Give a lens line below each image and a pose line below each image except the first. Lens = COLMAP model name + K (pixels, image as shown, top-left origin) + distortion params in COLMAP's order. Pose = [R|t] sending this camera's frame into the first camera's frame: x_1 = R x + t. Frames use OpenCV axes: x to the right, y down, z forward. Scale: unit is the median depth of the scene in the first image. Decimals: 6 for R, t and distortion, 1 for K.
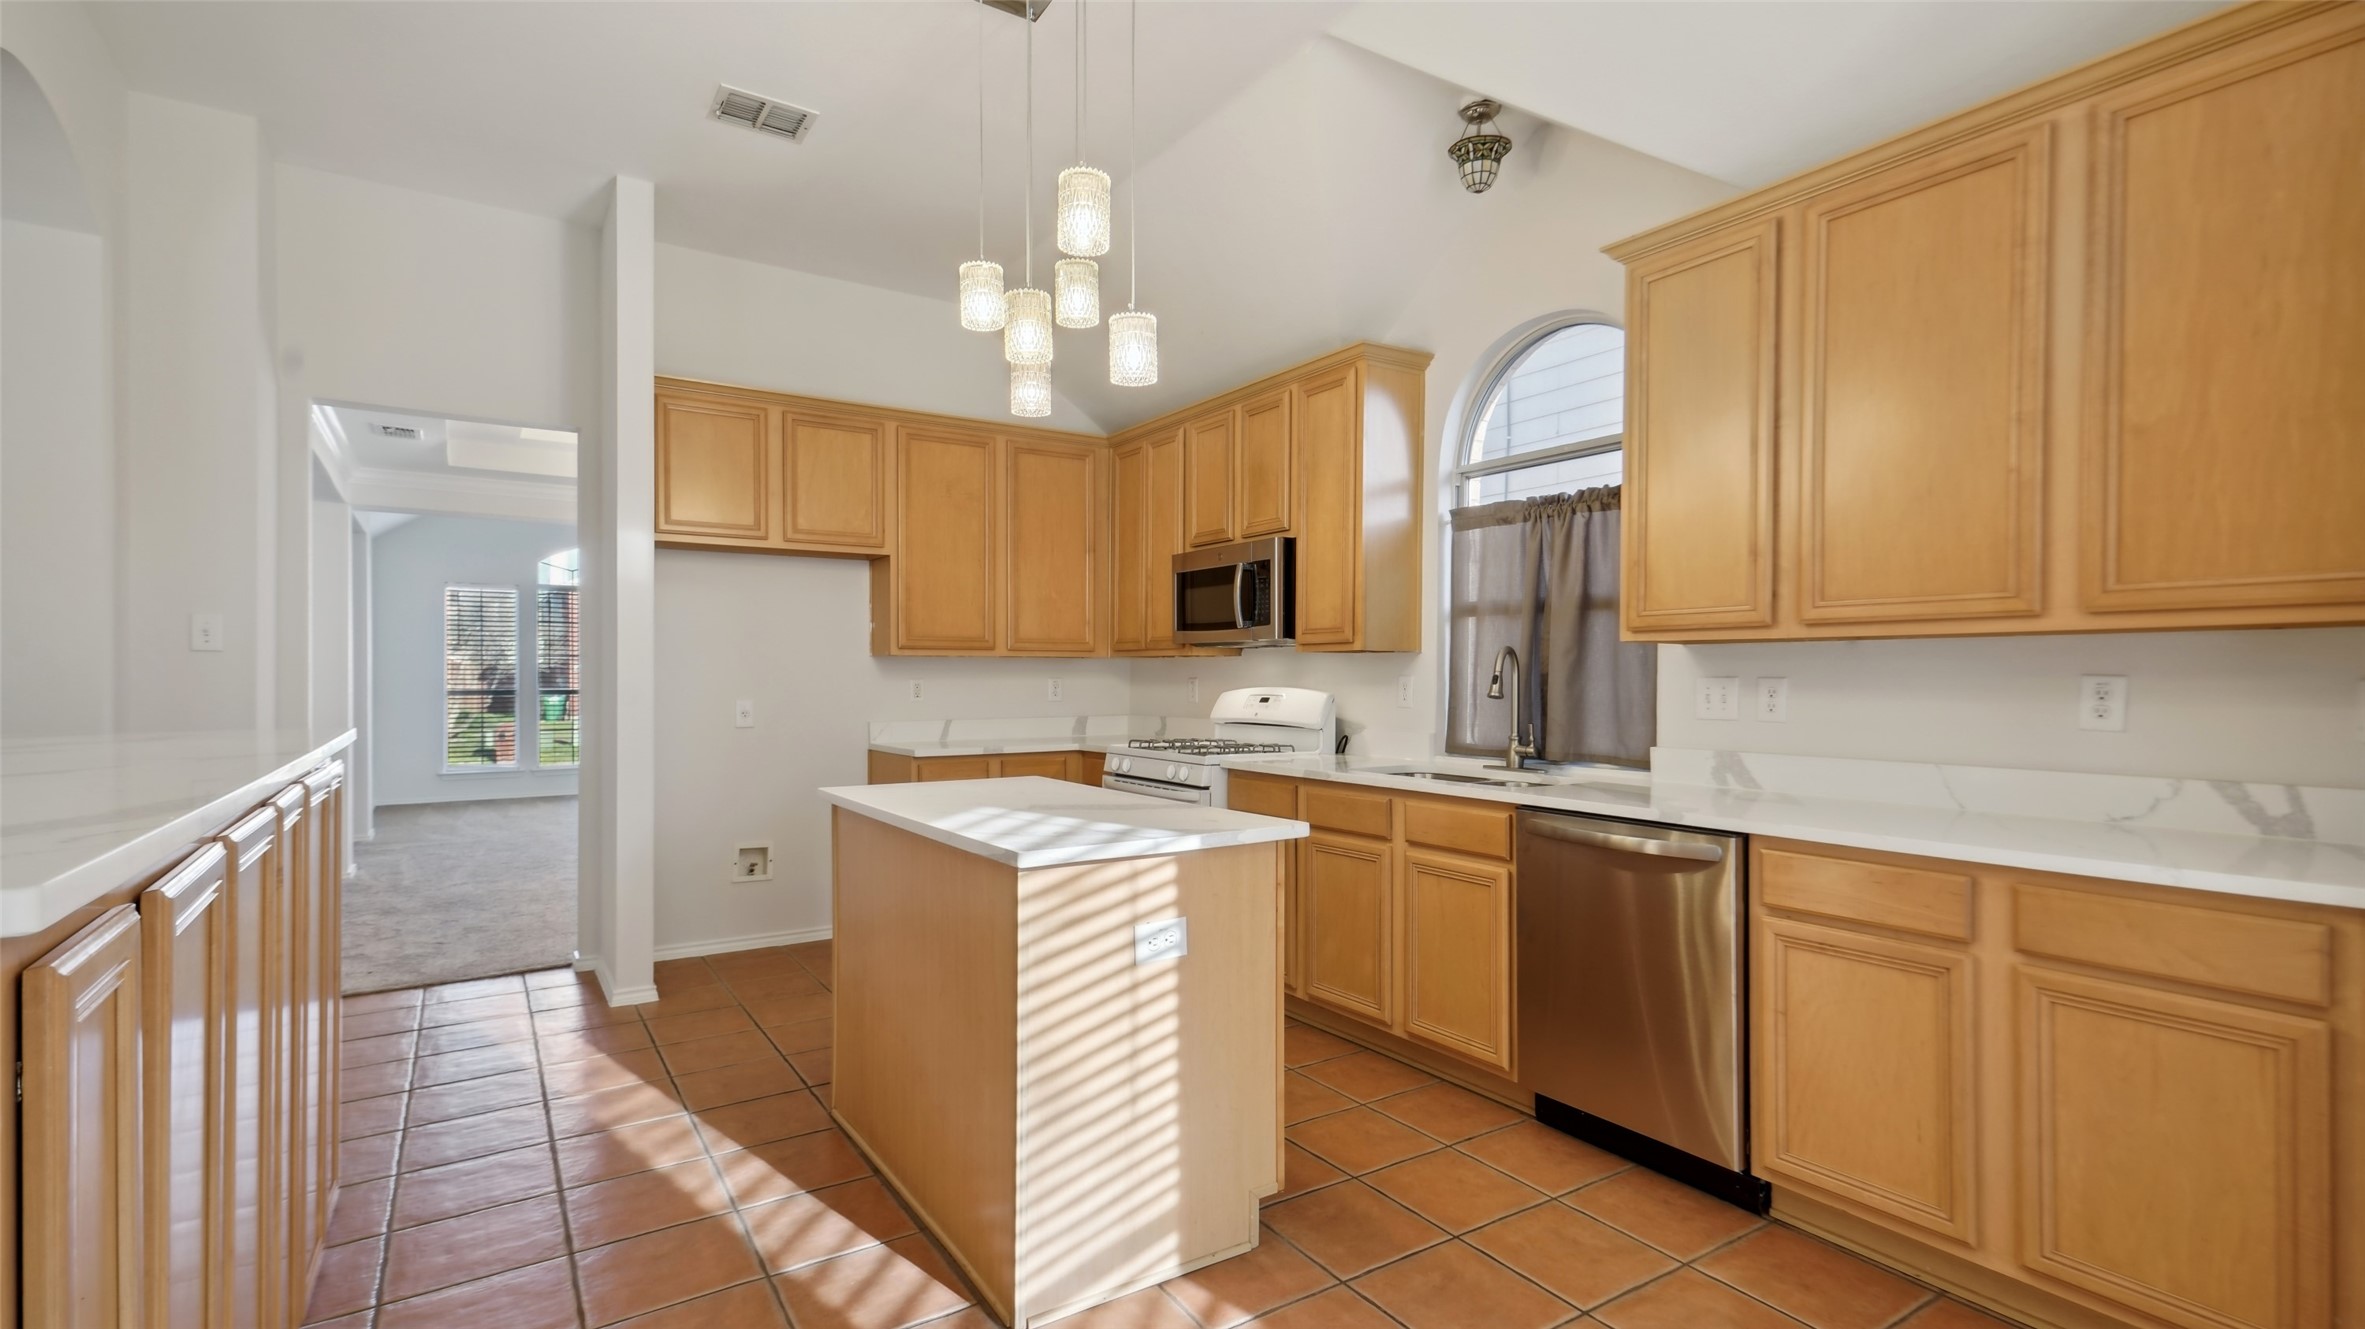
lens RADIAL K [[1103.0, 0, 1178.9], [0, 1103.0, 682.6], [0, 0, 1]] dist [0.028811, 0.000039]
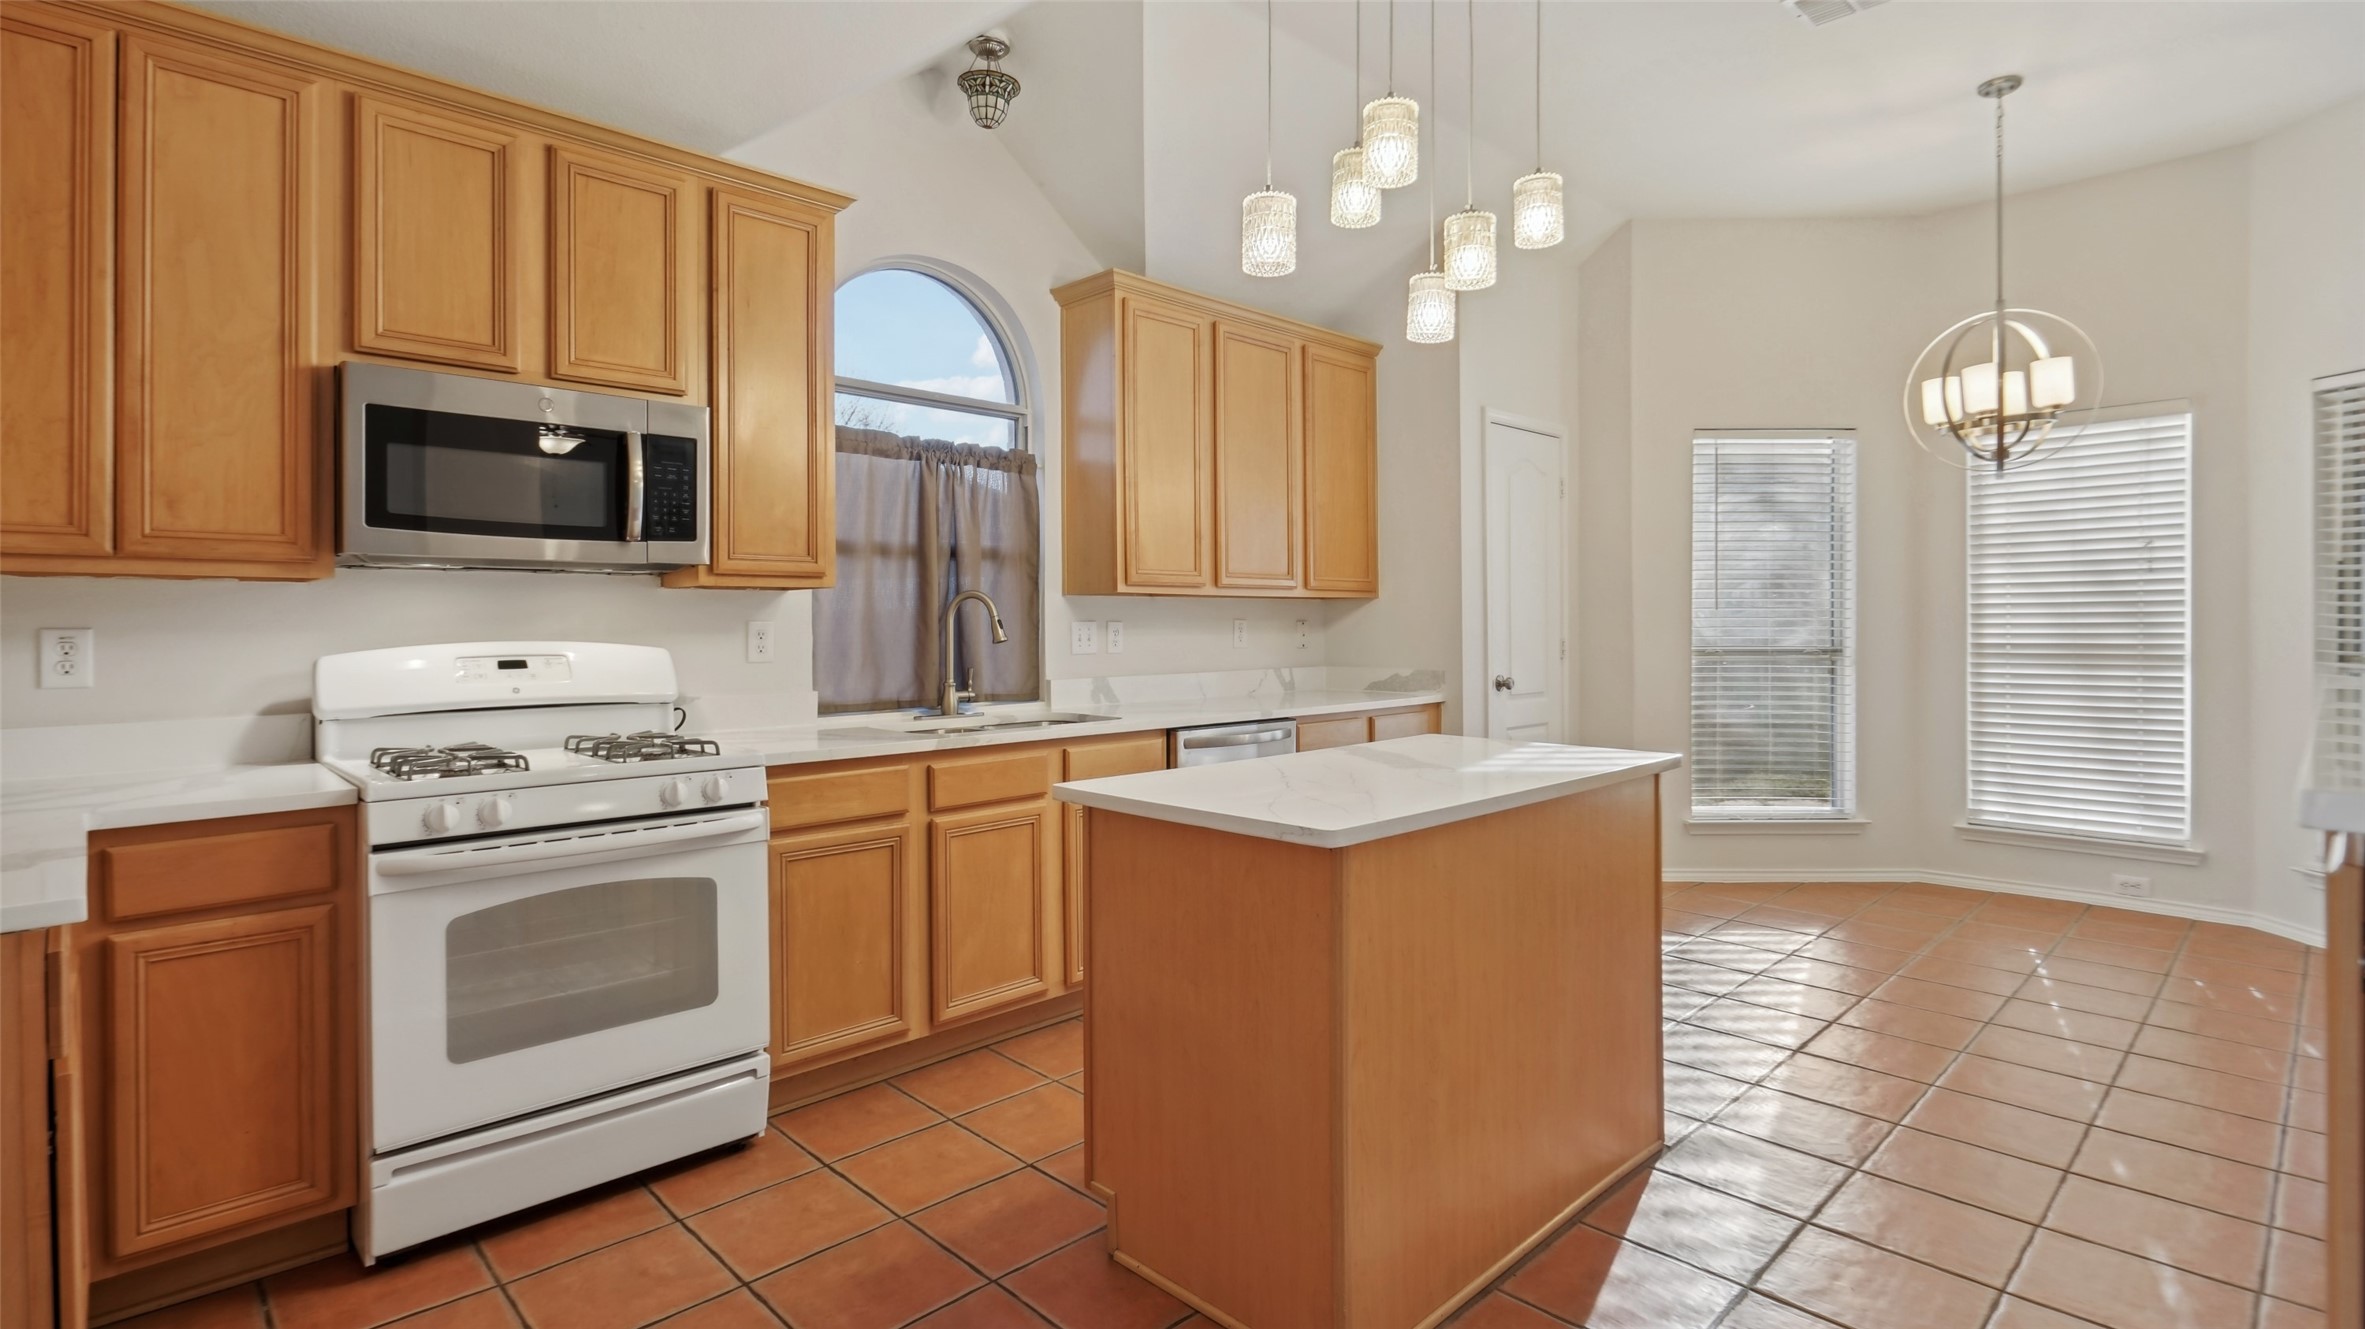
lens RADIAL K [[1110.8, 0, 1179.8], [0, 1110.8, 619.4], [0, 0, 1]] dist [0.000512, 0.000071]
pose [[-0.195458, 0.001568, 0.980711, -0.712510], [0.009188, 0.999958, 0.000232, -0.005833], [-0.980669, 0.009056, -0.195464, 1.011809]]
